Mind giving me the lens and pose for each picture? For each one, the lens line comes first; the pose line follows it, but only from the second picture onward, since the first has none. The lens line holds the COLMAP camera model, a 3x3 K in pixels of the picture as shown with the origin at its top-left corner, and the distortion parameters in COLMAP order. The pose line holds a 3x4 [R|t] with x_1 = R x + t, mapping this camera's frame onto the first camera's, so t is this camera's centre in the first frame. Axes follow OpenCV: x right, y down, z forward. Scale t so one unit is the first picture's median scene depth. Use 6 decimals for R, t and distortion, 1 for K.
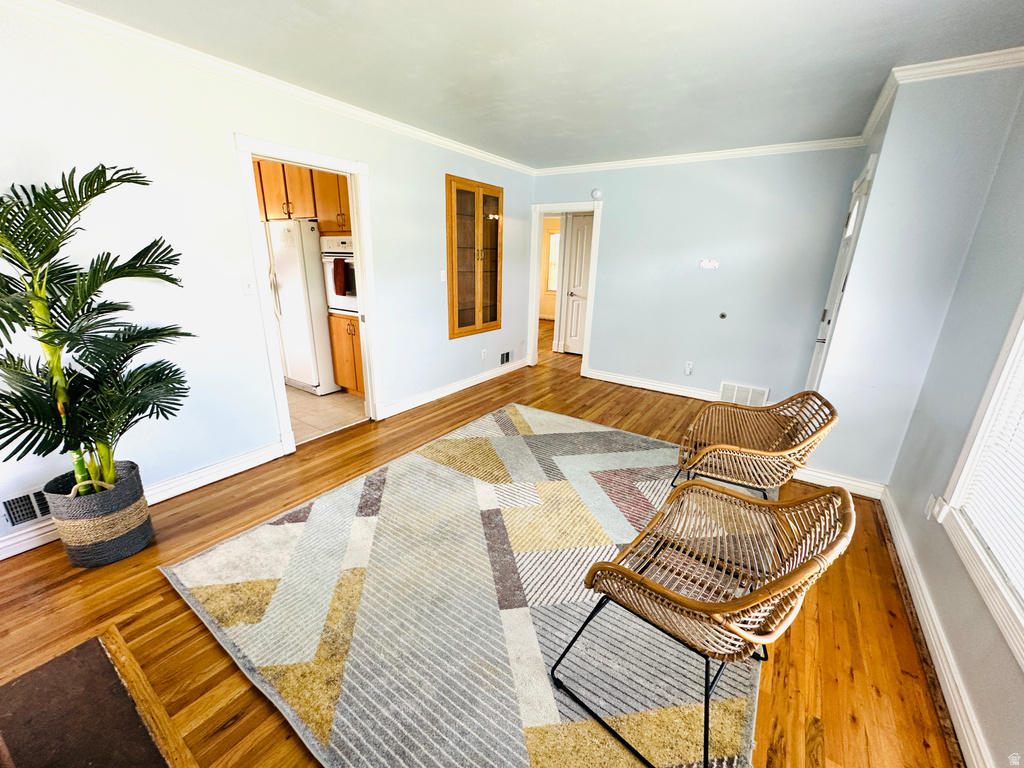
lens RADIAL K [[408.2, 0, 512.4], [0, 408.2, 383.5], [0, 0, 1]] dist [-0.003417, 0.000658]
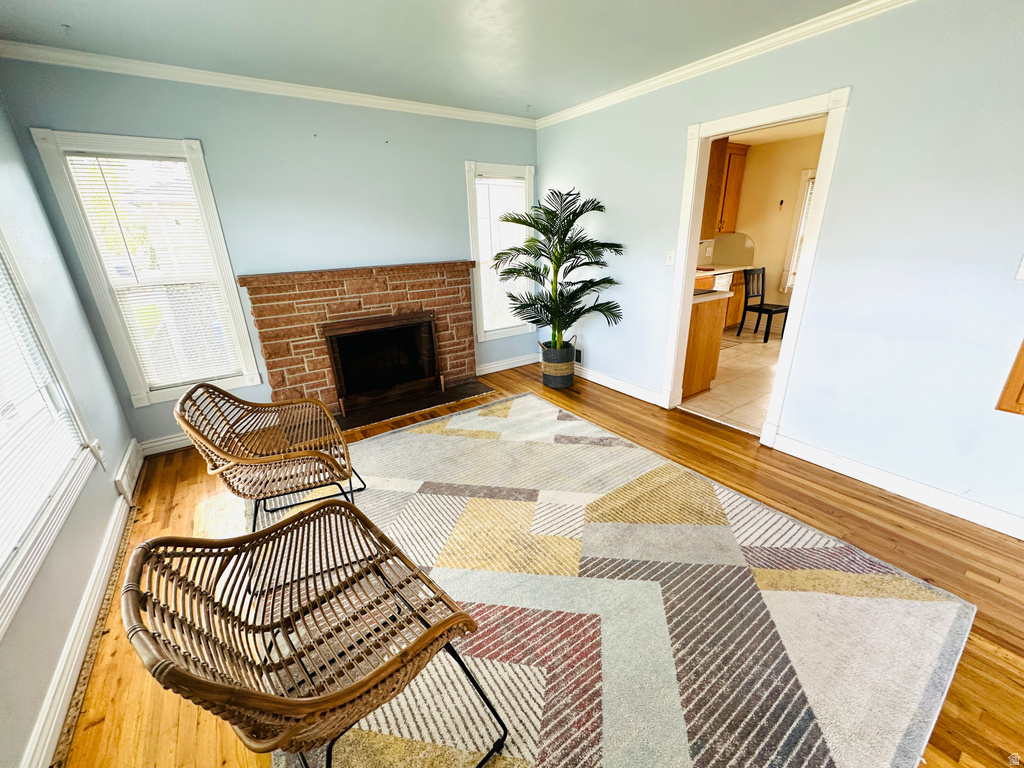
lens RADIAL K [[408.2, 0, 512.4], [0, 408.2, 383.5], [0, 0, 1]] dist [-0.003417, 0.000658]
pose [[-0.361571, 0.307875, -0.880045, 0.502482], [-0.259471, 0.873388, 0.412151, -0.210807], [0.895512, 0.377368, -0.235907, 0.727001]]
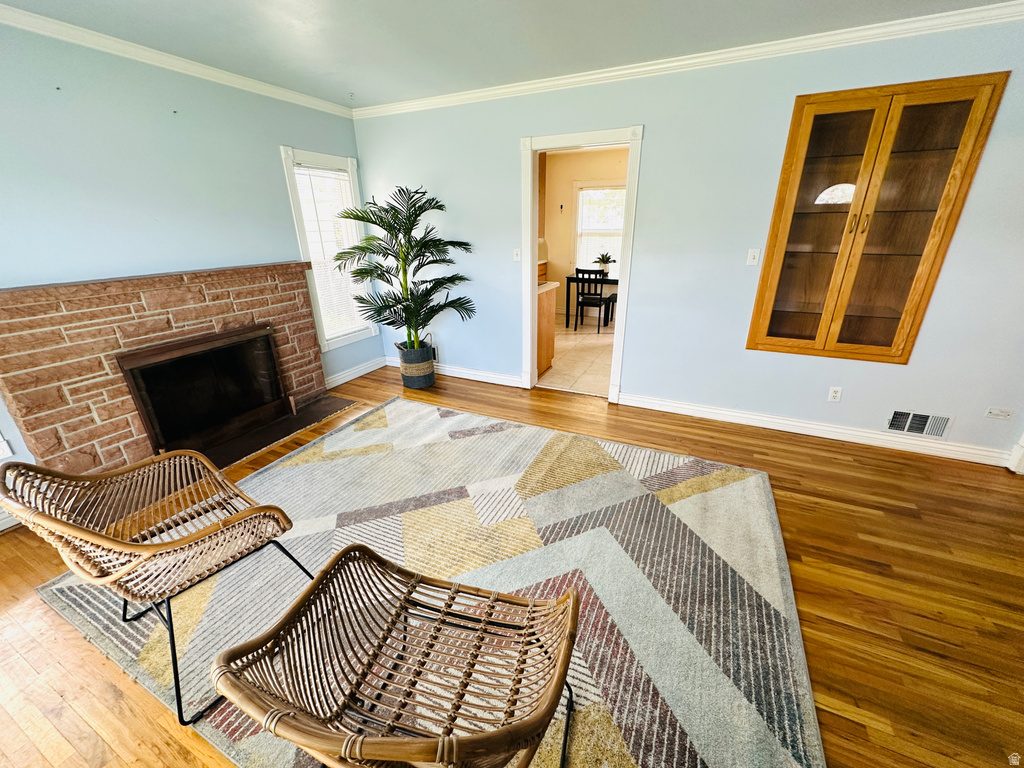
lens RADIAL K [[408.2, 0, 512.4], [0, 408.2, 383.5], [0, 0, 1]] dist [-0.003417, 0.000658]
pose [[0.152215, 0.334008, -0.930199, 0.540434], [-0.279060, 0.917395, 0.283746, -0.165186], [0.948133, 0.216391, 0.232850, 0.552325]]
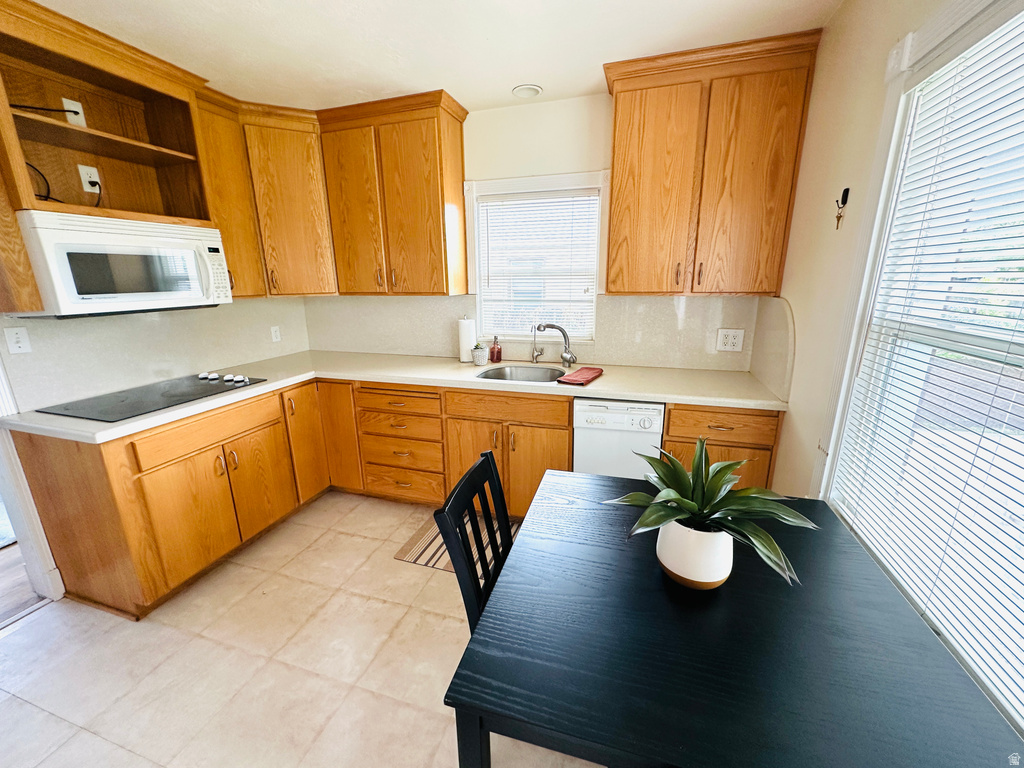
lens RADIAL K [[408.2, 0, 512.4], [0, 408.2, 383.5], [0, 0, 1]] dist [-0.003417, 0.000658]
pose [[-0.955319, 0.058772, -0.289675, -0.920768], [-0.102400, 0.853532, 0.510878, -0.442488], [0.277272, 0.517714, -0.809377, 1.325171]]
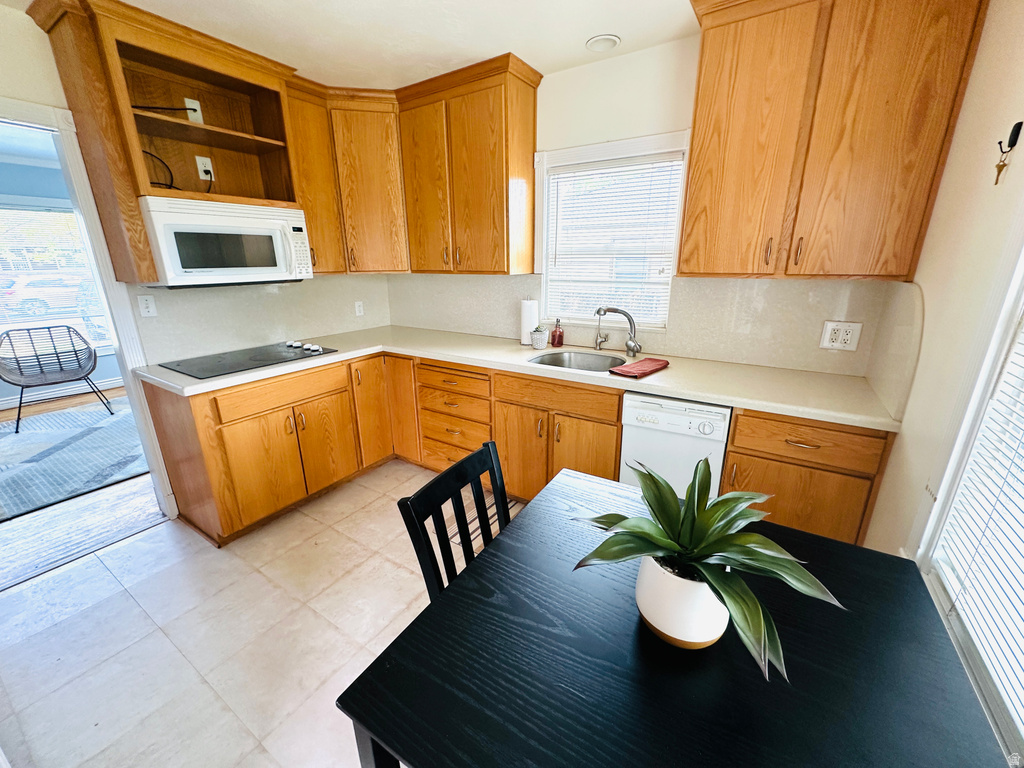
lens RADIAL K [[408.2, 0, 512.4], [0, 408.2, 383.5], [0, 0, 1]] dist [-0.003417, 0.000658]
pose [[-0.999161, -0.008685, -0.040016, -1.008429], [-0.029761, 0.825234, 0.564006, -0.434934], [0.028124, 0.564724, -0.824801, 1.309304]]
